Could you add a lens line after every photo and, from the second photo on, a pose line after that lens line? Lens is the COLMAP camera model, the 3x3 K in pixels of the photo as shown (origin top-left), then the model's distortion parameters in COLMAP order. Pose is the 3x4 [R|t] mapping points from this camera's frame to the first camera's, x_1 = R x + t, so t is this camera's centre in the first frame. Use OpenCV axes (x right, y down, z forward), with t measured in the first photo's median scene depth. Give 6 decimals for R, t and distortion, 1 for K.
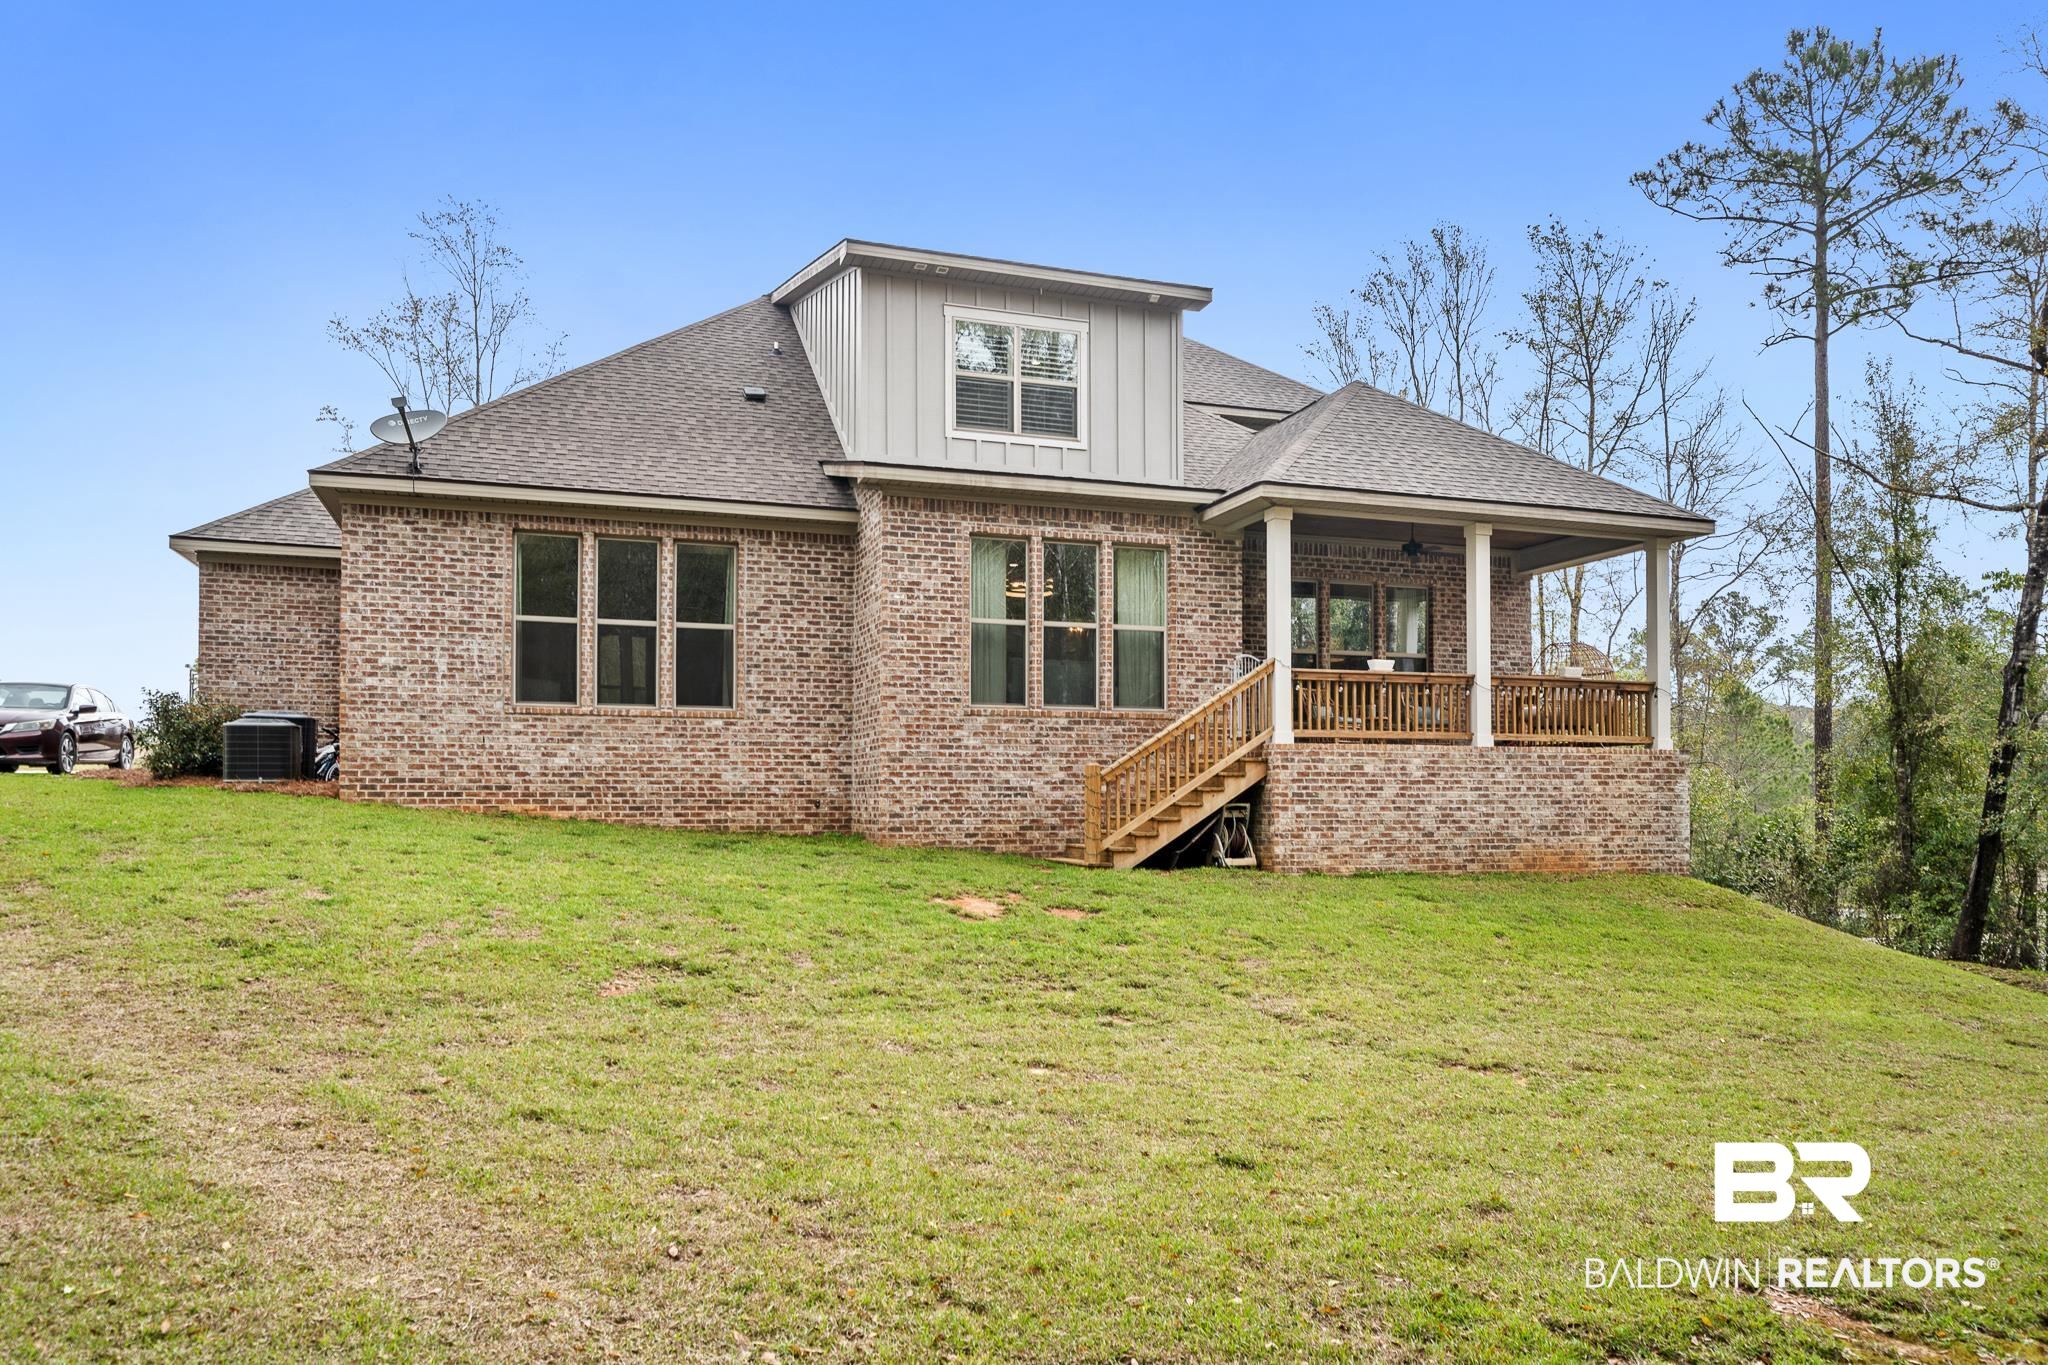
lens RADIAL K [[1417.3, 0, 1018.3], [0, 1417.3, 807.3], [0, 0, 1]] dist [0.004757, 0.000382]
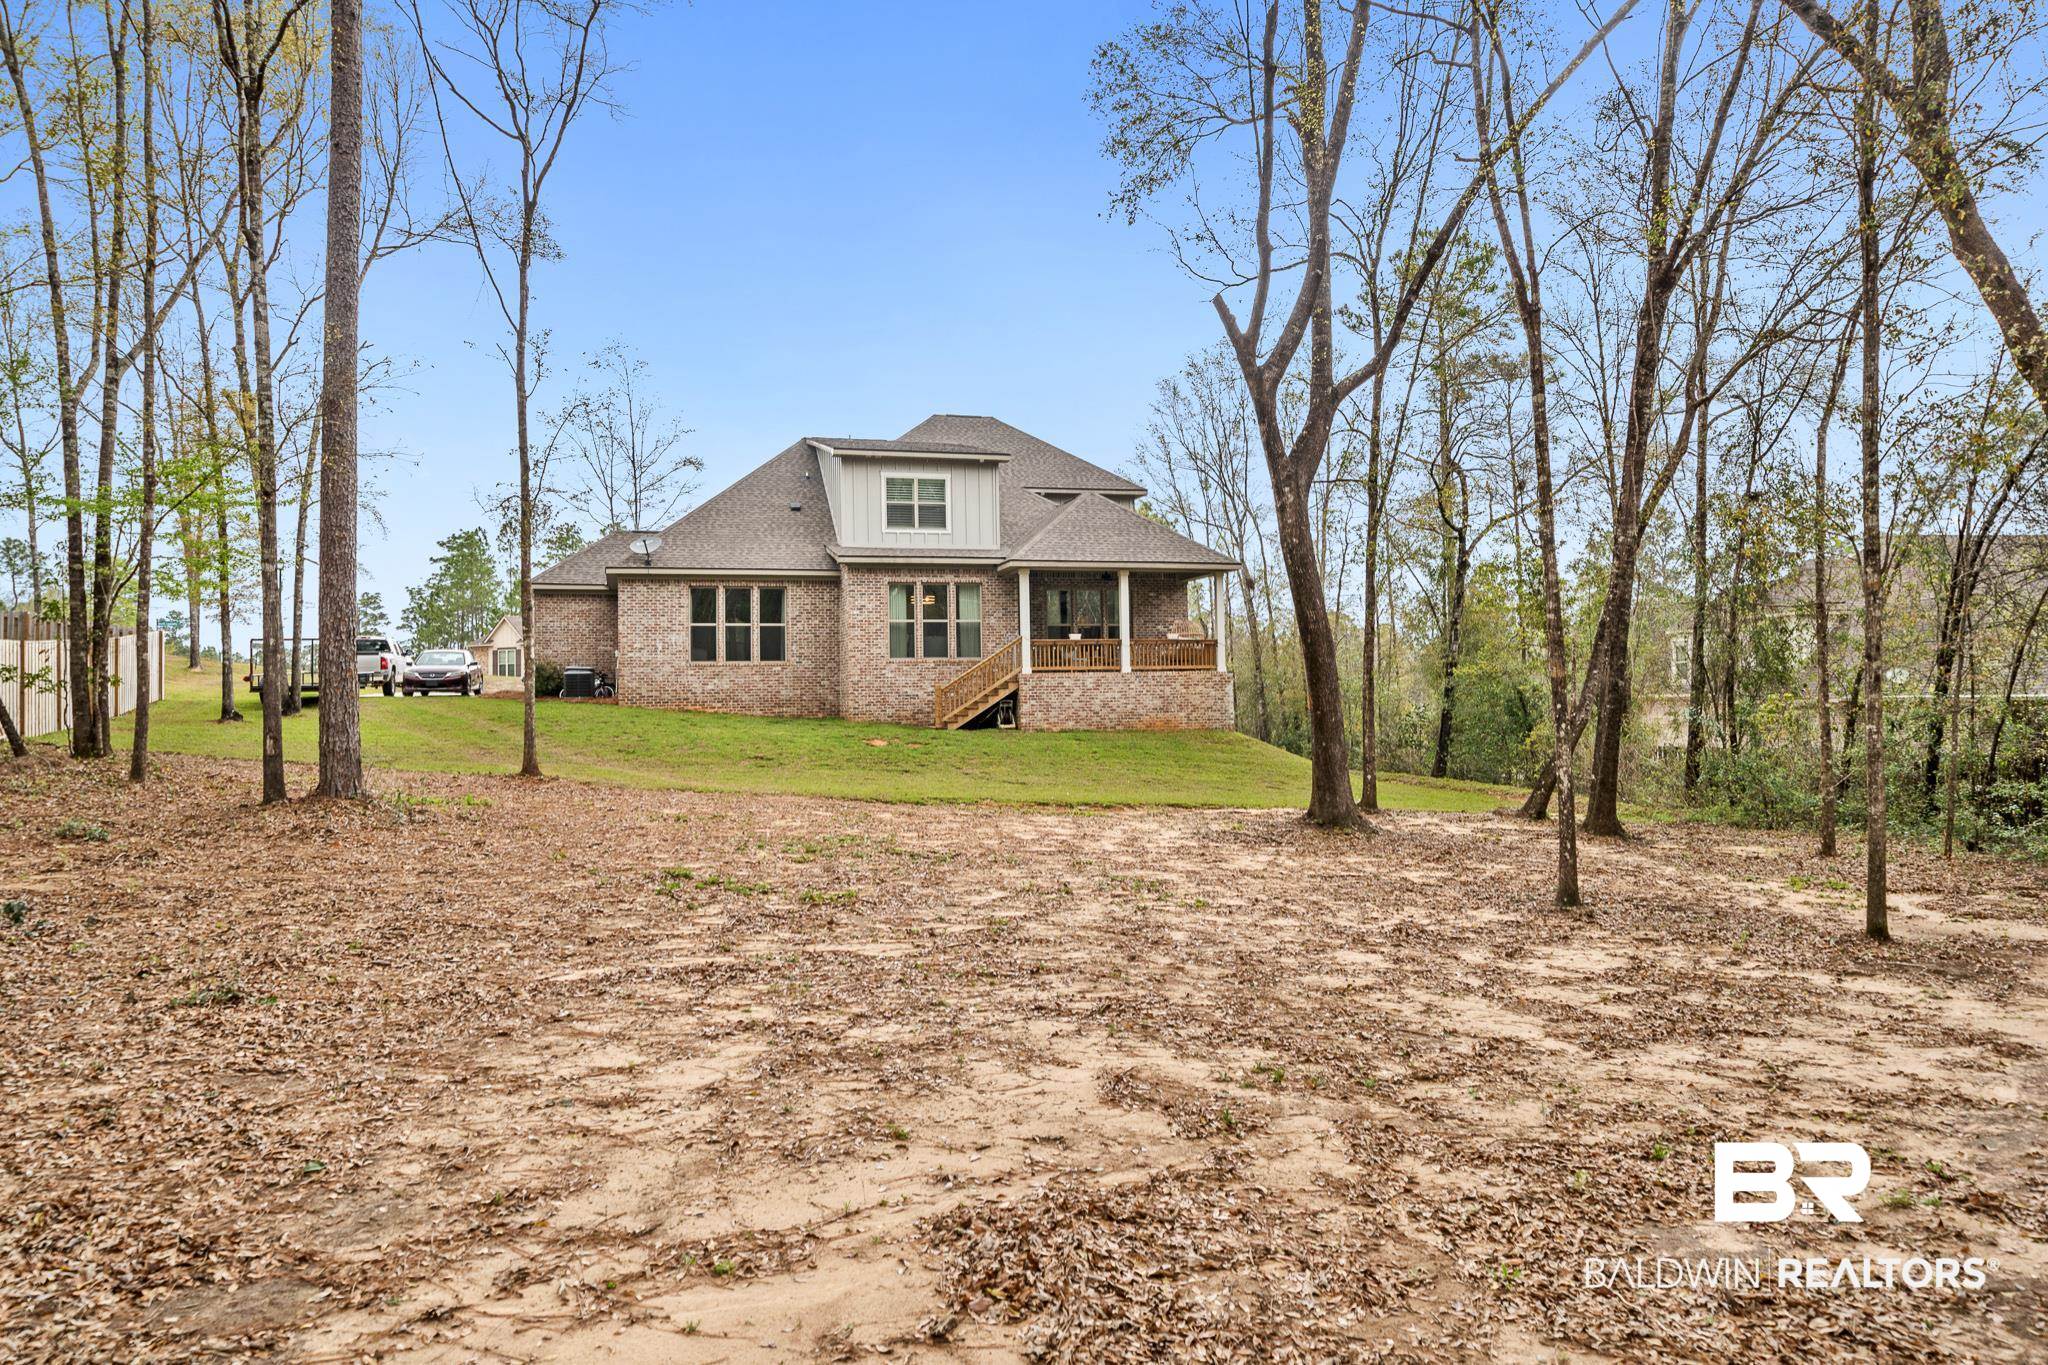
lens RADIAL K [[1417.3, 0, 1024.9], [0, 1417.3, 682.7], [0, 0, 1]] dist [0.004757, 0.000382]
pose [[0.998503, -0.017678, -0.051763, 0.290806], [0.016904, 0.999739, -0.015356, 0.004273], [0.052021, 0.014458, 0.998541, -1.210284]]
